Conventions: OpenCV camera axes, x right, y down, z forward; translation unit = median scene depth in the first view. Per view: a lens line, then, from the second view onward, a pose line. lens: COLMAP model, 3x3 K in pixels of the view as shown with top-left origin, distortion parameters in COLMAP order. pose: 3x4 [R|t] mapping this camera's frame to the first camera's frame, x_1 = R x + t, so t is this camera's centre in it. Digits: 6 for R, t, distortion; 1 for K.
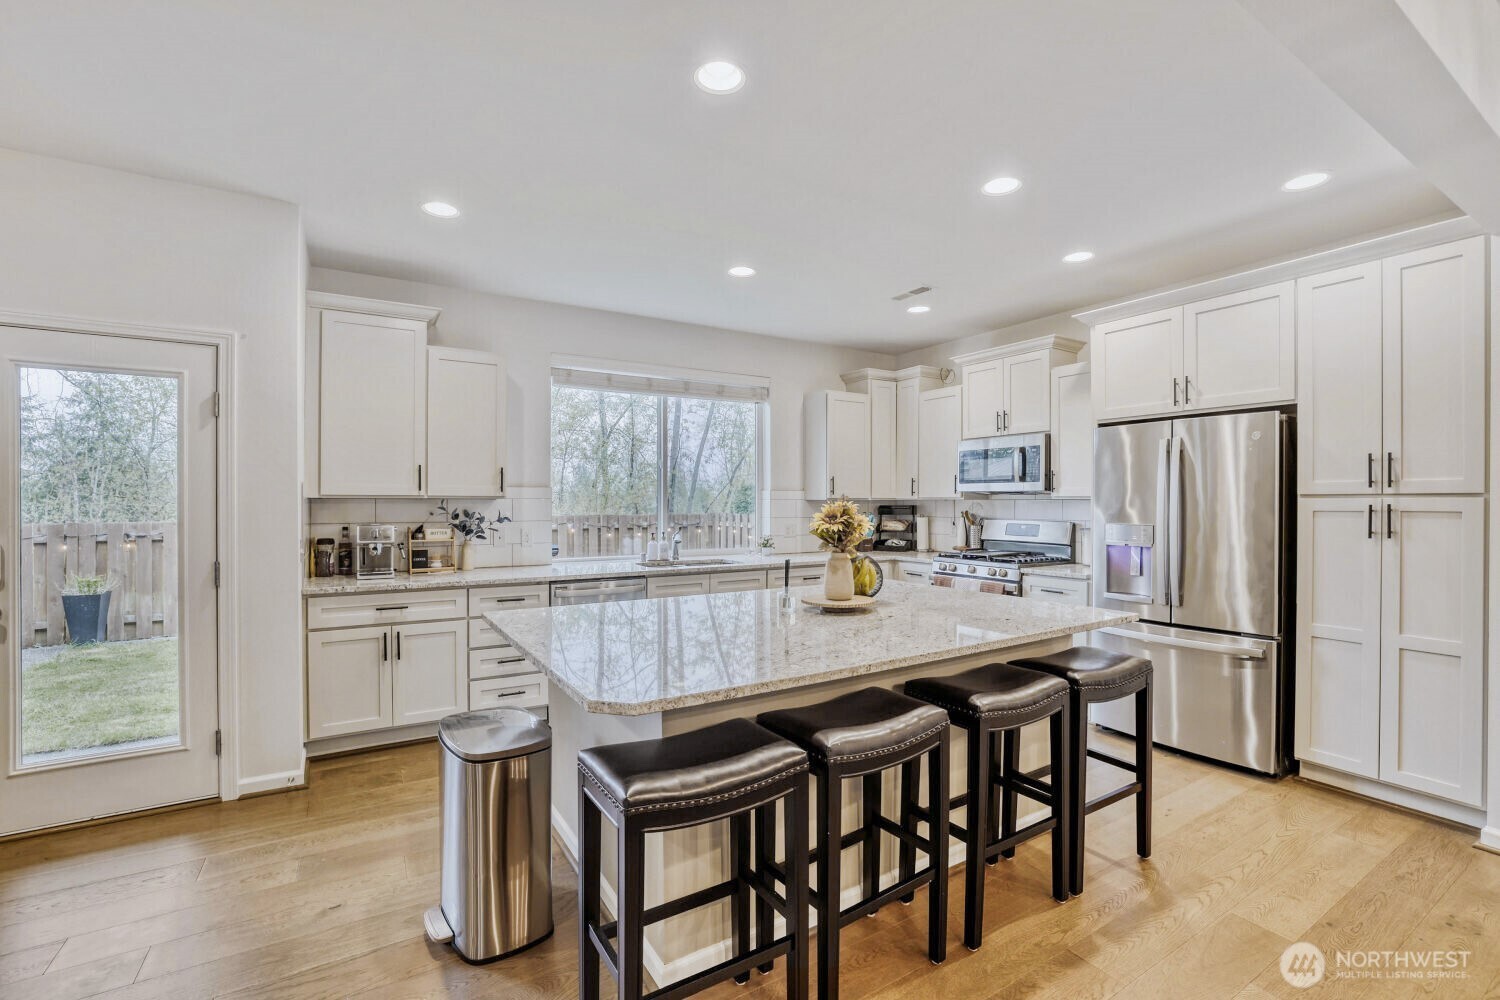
lens RADIAL K [[650.5, 0, 753.1], [0, 650.5, 506.9], [0, 0, 1]] dist [-0.033395, 0.008894]
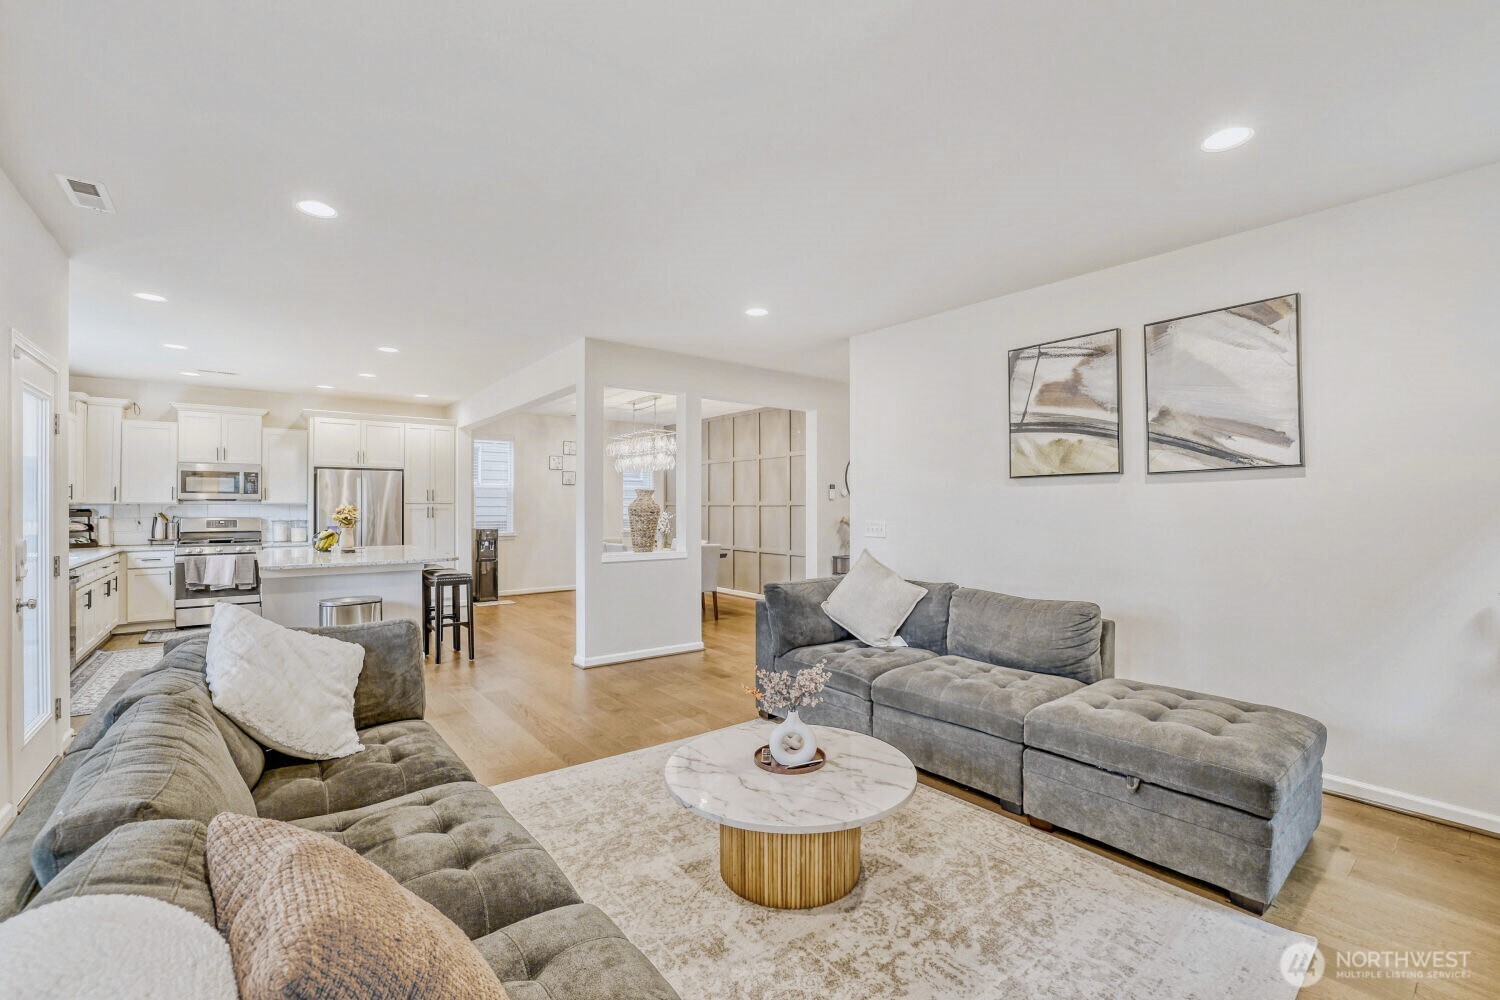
lens RADIAL K [[650.5, 0, 752.9], [0, 650.5, 502.8], [0, 0, 1]] dist [-0.033395, 0.008894]
pose [[-0.117083, 0.010569, 0.993066, -1.461591], [0.011869, 0.999887, -0.009243, 0.015864], [-0.993051, 0.010704, -0.117195, -0.098606]]
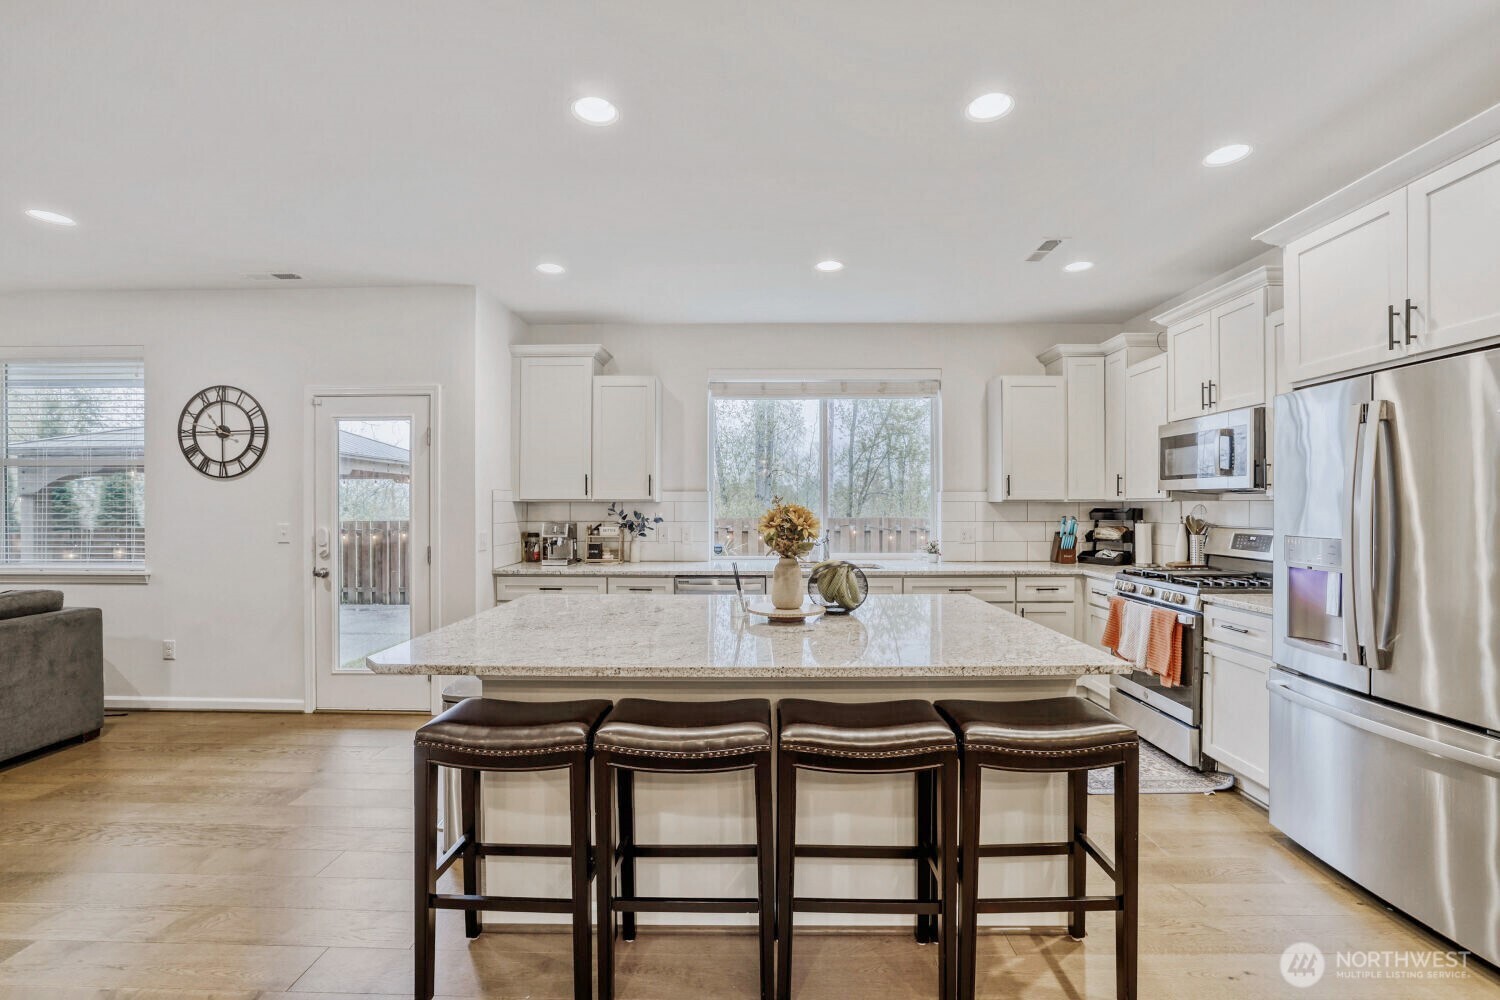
lens RADIAL K [[650.5, 0, 753.7], [0, 650.5, 504.8], [0, 0, 1]] dist [-0.033395, 0.008894]
pose [[0.843476, -0.000750, -0.537167, 0.386027], [-0.003499, 0.999970, -0.006890, 0.000343], [0.537156, 0.007691, 0.843448, 0.120400]]
